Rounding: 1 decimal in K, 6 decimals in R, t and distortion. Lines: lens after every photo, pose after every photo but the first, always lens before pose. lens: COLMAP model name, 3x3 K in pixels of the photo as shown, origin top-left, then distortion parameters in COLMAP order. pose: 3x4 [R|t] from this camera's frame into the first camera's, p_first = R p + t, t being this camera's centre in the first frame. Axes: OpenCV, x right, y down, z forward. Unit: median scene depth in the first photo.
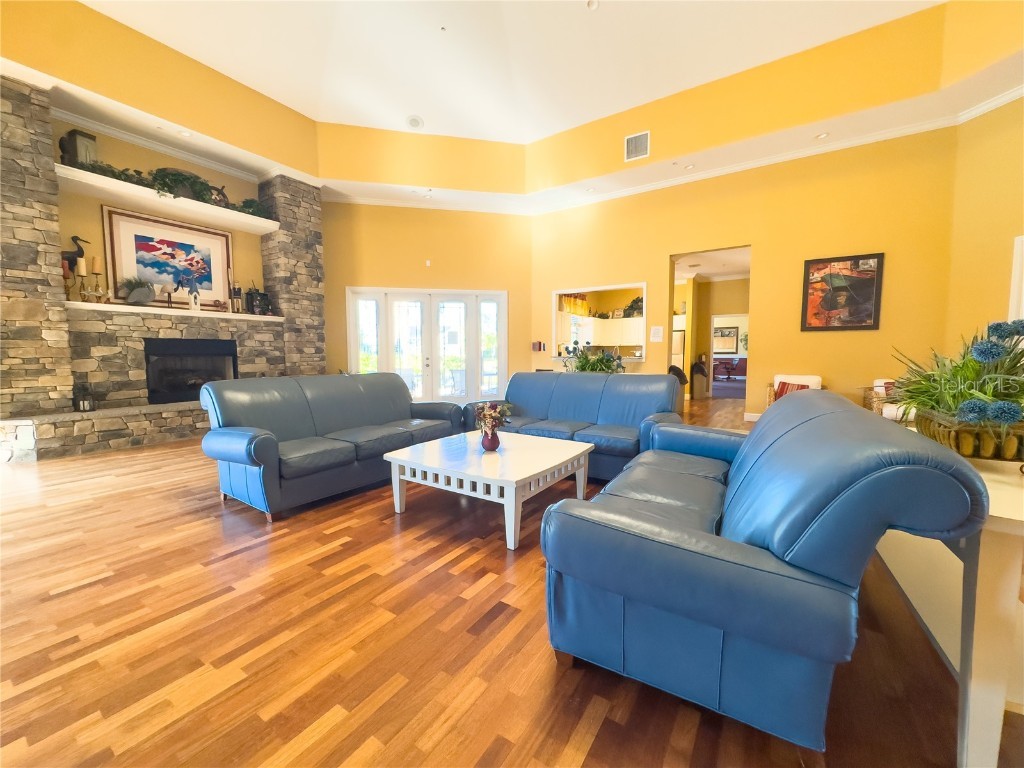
lens RADIAL K [[407.0, 0, 512.0], [0, 407.0, 384.0], [0, 0, 1]] dist [-0.002603, 0.000014]
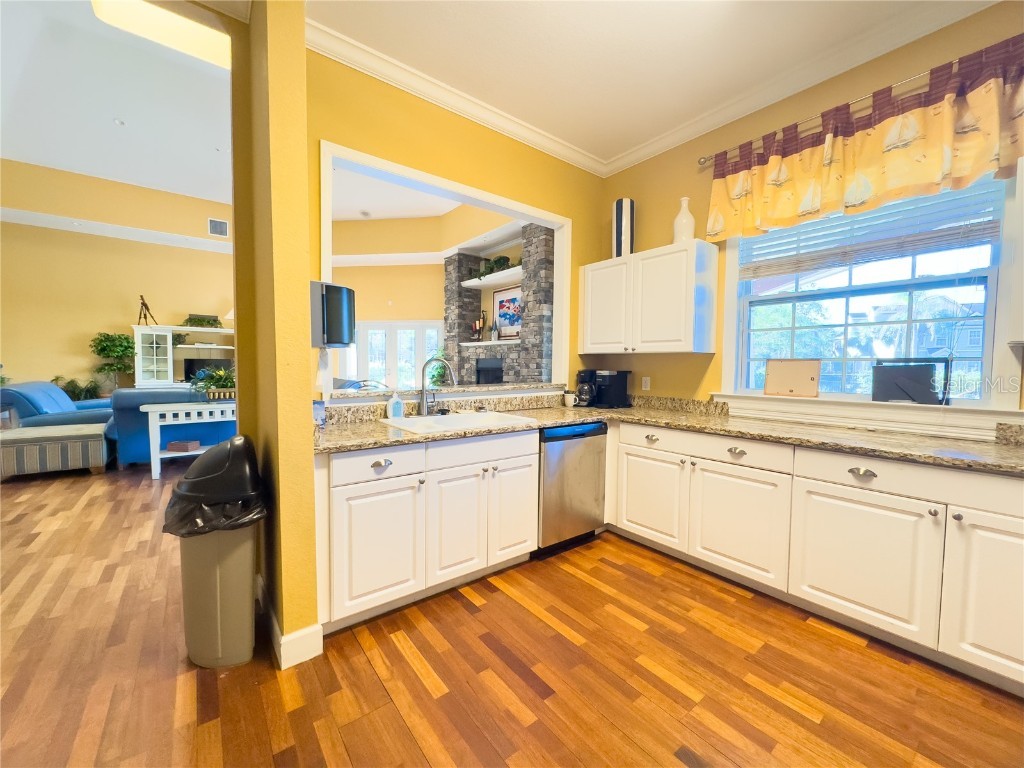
lens RADIAL K [[407.0, 0, 512.0], [0, 407.0, 384.0], [0, 0, 1]] dist [-0.002603, 0.000014]
pose [[-0.321654, 0.045282, -0.945774, 0.709965], [-0.080531, 0.993928, 0.074976, -0.131987], [0.943426, 0.100280, -0.316054, 1.529486]]
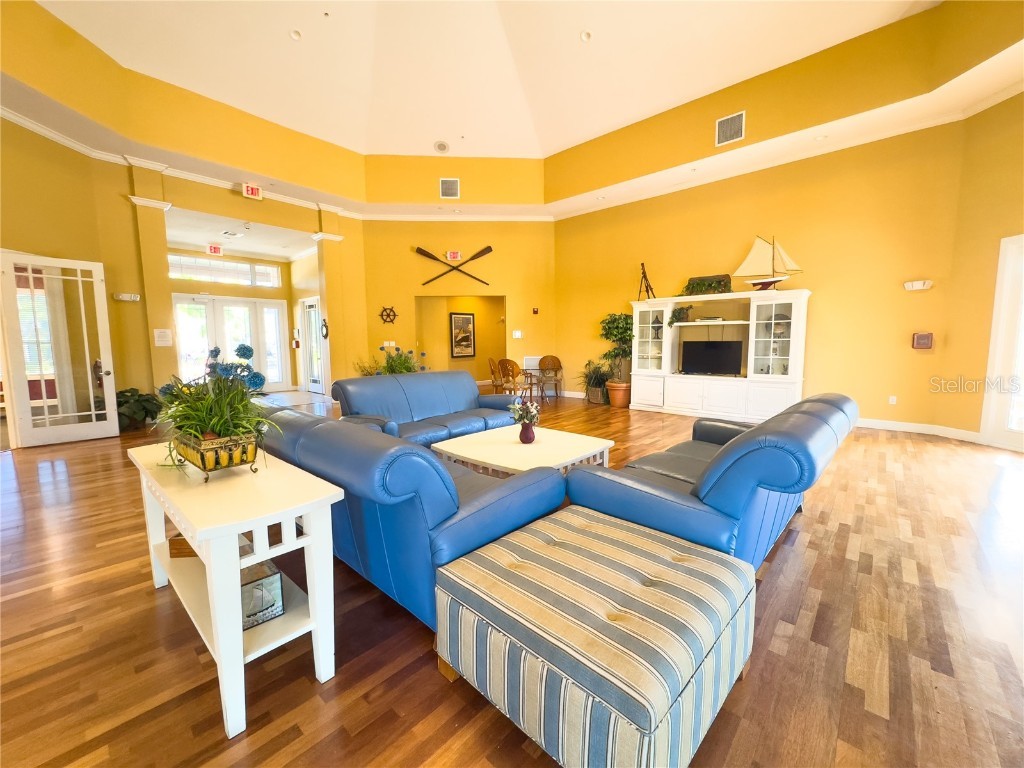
lens RADIAL K [[407.0, 0, 512.0], [0, 407.0, 384.0], [0, 0, 1]] dist [-0.002603, 0.000014]
pose [[-0.986109, -0.007643, 0.165924, -0.105597], [0.023646, 0.982307, 0.185782, -0.115597], [-0.164408, 0.187124, -0.968480, 1.025702]]
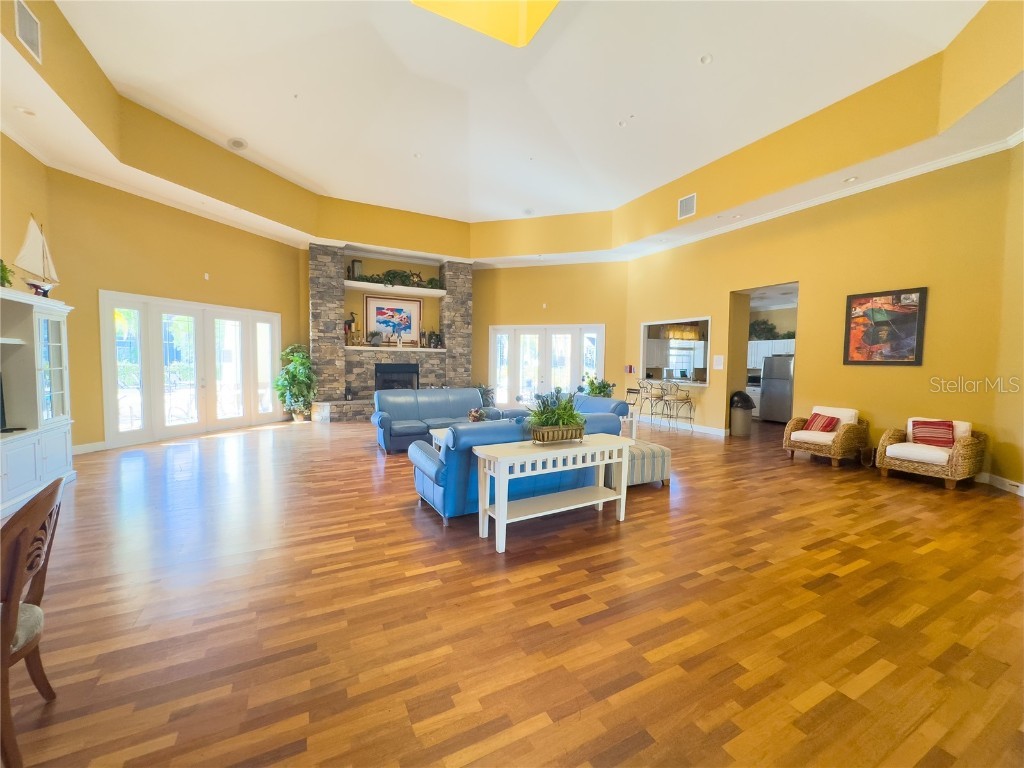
lens RADIAL K [[407.0, 0, 512.0], [0, 407.0, 384.0], [0, 0, 1]] dist [-0.002603, 0.000014]
pose [[0.873057, 0.041155, -0.485878, 0.491095], [-0.052231, 0.998592, -0.009270, -0.029524], [0.484813, 0.033471, 0.873977, -0.290502]]
